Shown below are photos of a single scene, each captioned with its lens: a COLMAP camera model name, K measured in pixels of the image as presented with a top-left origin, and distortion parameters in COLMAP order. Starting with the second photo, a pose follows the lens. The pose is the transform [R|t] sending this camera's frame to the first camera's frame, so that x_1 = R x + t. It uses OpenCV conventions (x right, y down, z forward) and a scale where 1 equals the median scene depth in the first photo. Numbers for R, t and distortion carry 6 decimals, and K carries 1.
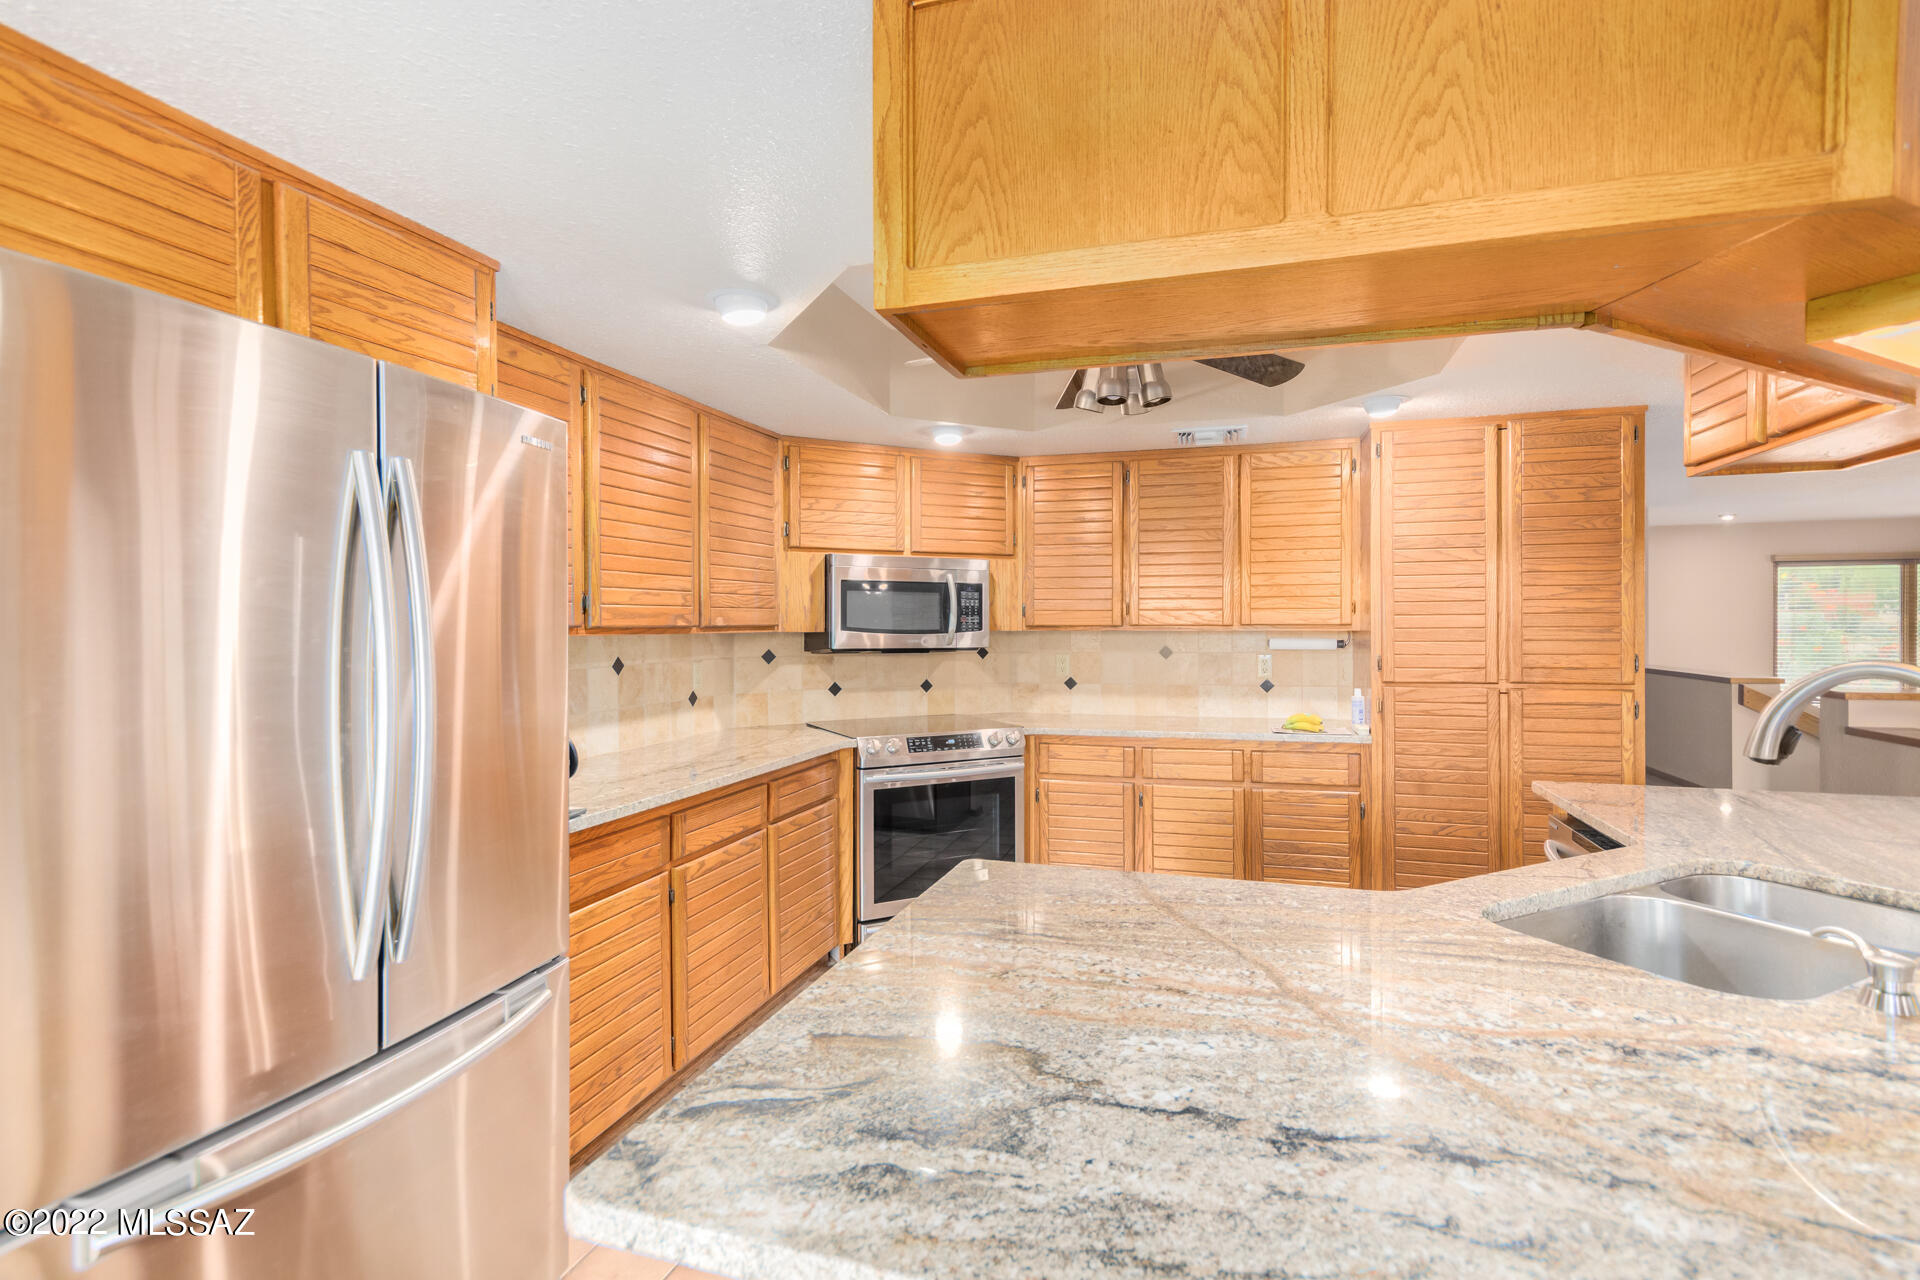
lens RADIAL K [[925.6, 0, 960.0], [0, 925.6, 640.0], [0, 0, 1]] dist [0.001628, 0.000257]
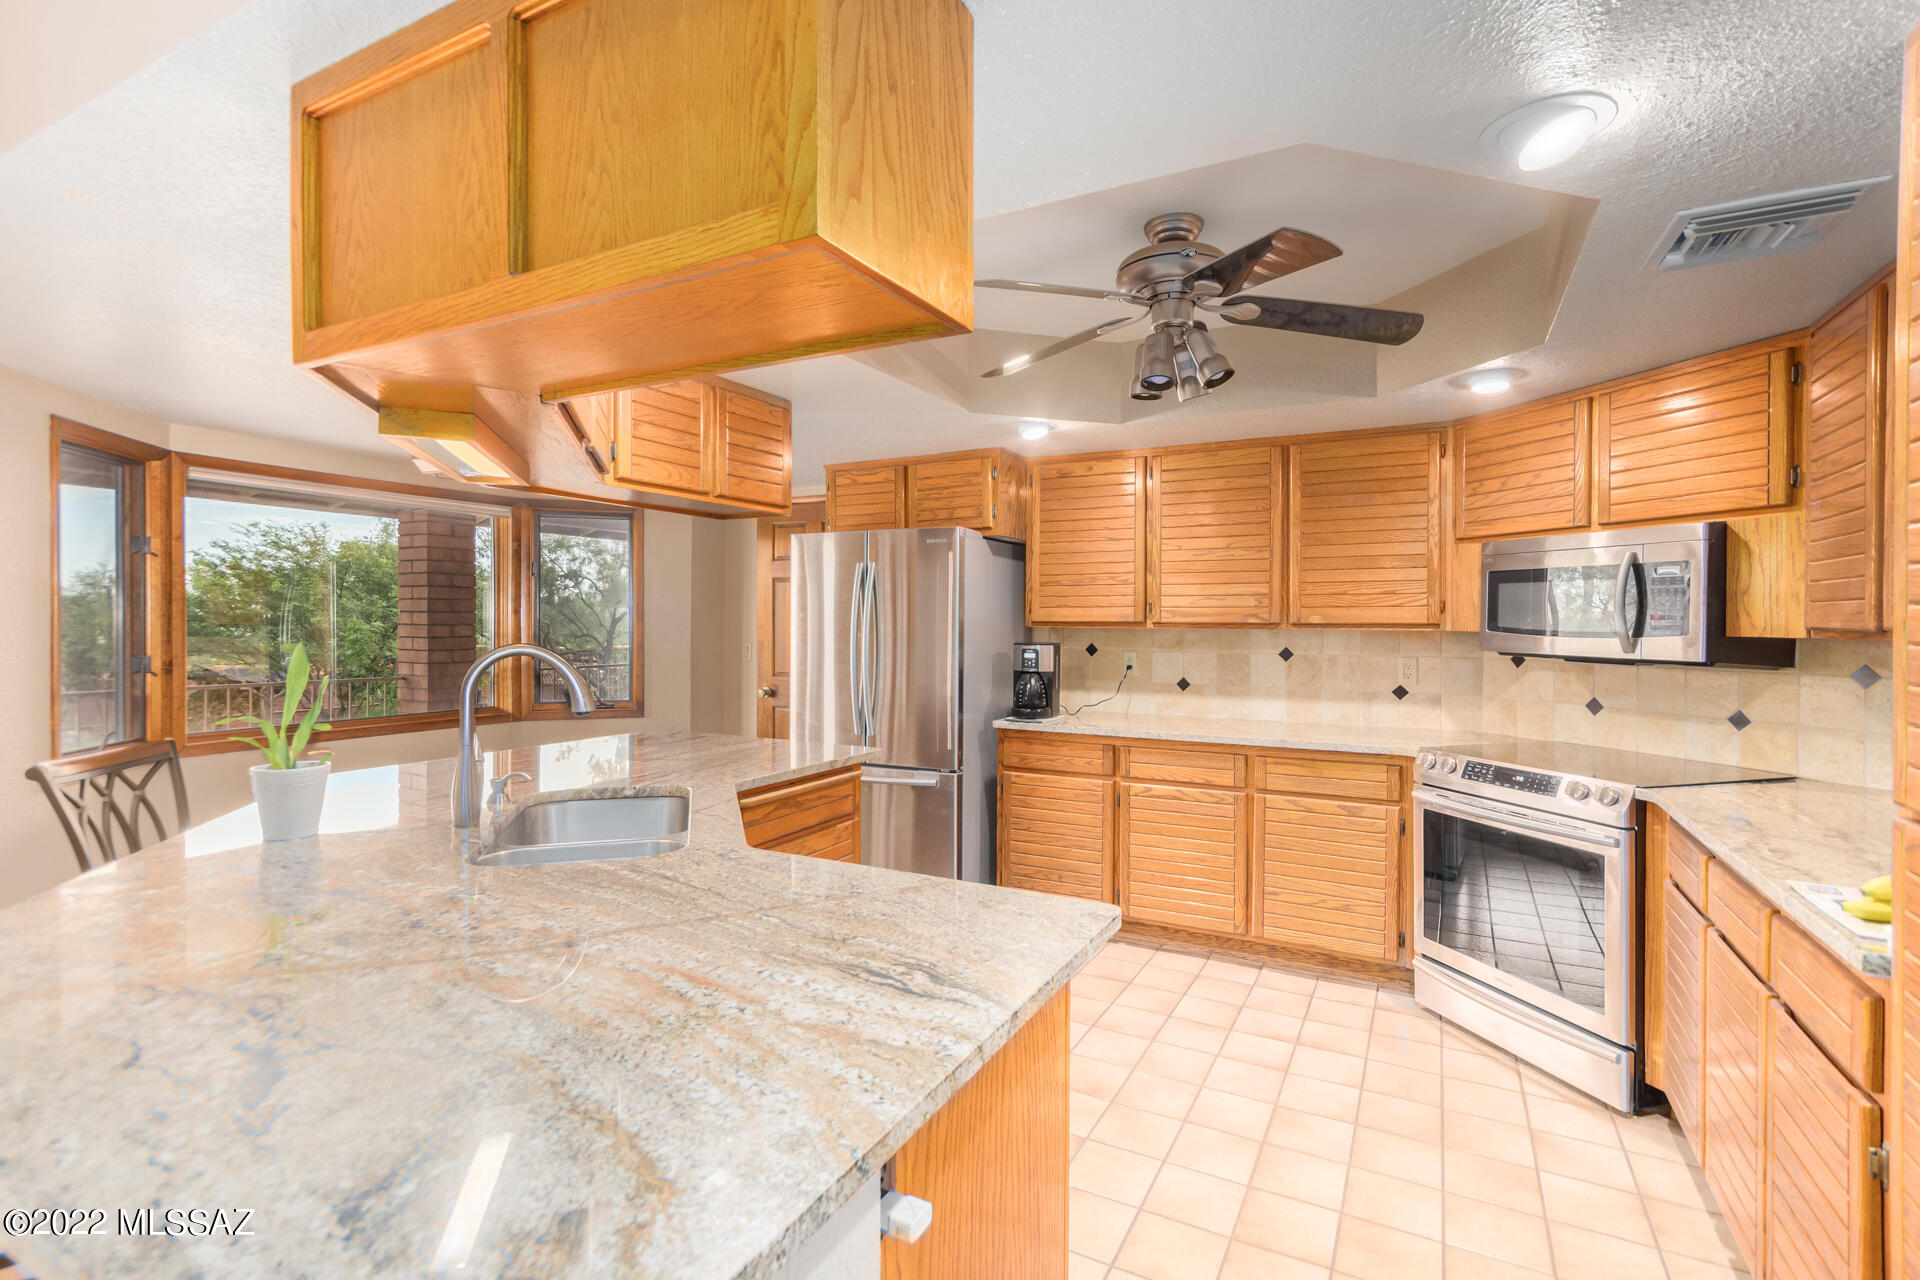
lens RADIAL K [[901.3, 0, 960.4], [0, 901.3, 627.0], [0, 0, 1]] dist [0.014119, 0.000294]
pose [[-0.186963, 0.012369, -0.982289, 0.904811], [-0.019915, 0.999668, 0.016379, -0.020006], [0.982165, 0.022625, -0.186654, 0.769275]]
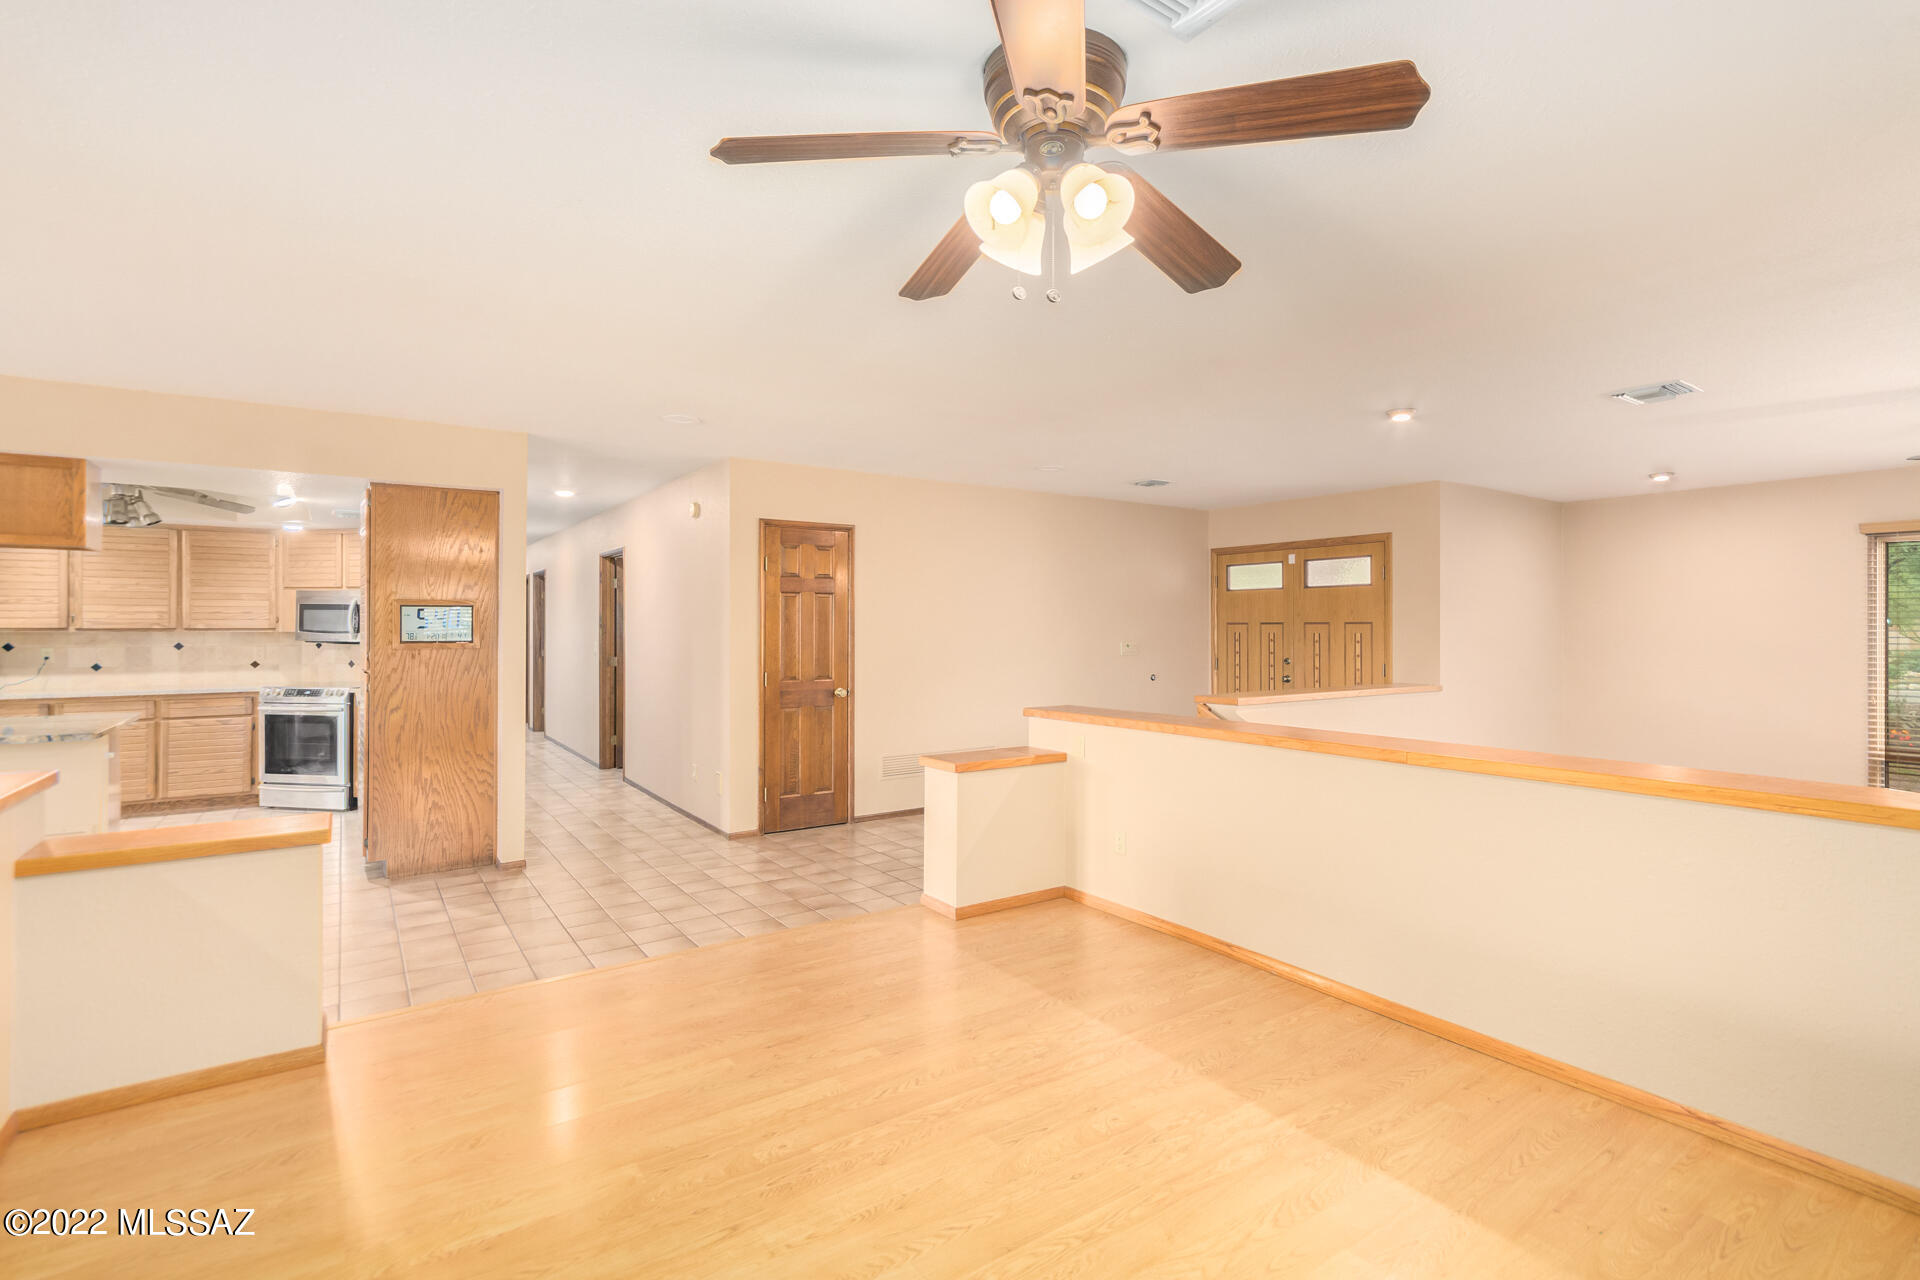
lens RADIAL K [[901.3, 0, 960.4], [0, 901.3, 627.0], [0, 0, 1]] dist [0.014119, 0.000294]
pose [[0.782100, 0.005260, -0.623131, 2.353194], [-0.015572, 0.999817, -0.011105, -0.021746], [0.622958, 0.018388, 0.782039, 0.452675]]
